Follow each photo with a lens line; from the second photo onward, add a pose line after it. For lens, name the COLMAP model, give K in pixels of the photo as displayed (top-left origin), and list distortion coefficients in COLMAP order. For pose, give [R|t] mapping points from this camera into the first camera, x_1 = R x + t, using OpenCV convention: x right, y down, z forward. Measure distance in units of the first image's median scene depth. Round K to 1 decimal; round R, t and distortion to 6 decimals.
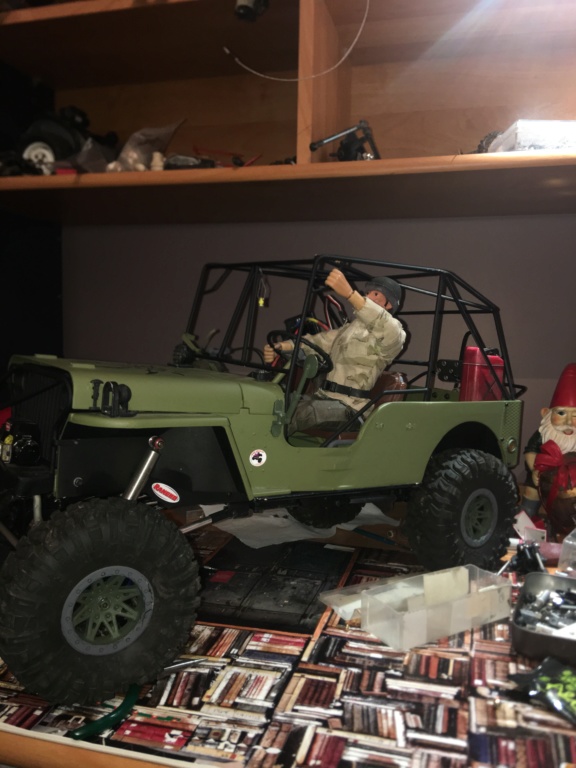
lens RADIAL K [[659.5, 0, 288.0], [0, 659.5, 384.0], [0, 0, 1]] dist [0.048154, -0.123727]
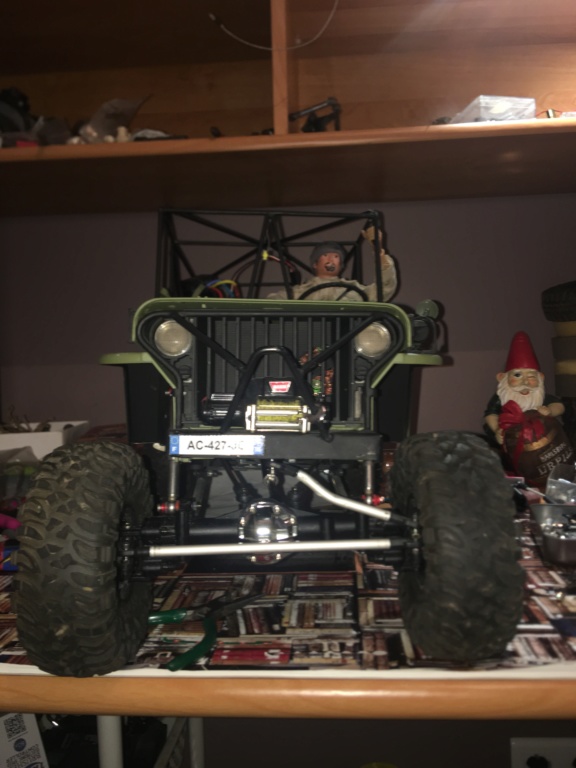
lens RADIAL K [[659.5, 0, 288.0], [0, 659.5, 384.0], [0, 0, 1]] dist [0.048154, -0.123727]
pose [[0.982904, -0.046338, 0.178195, -0.276359], [0.055317, 0.997420, -0.045752, 0.165237], [-0.175615, 0.054827, 0.982931, 0.019319]]
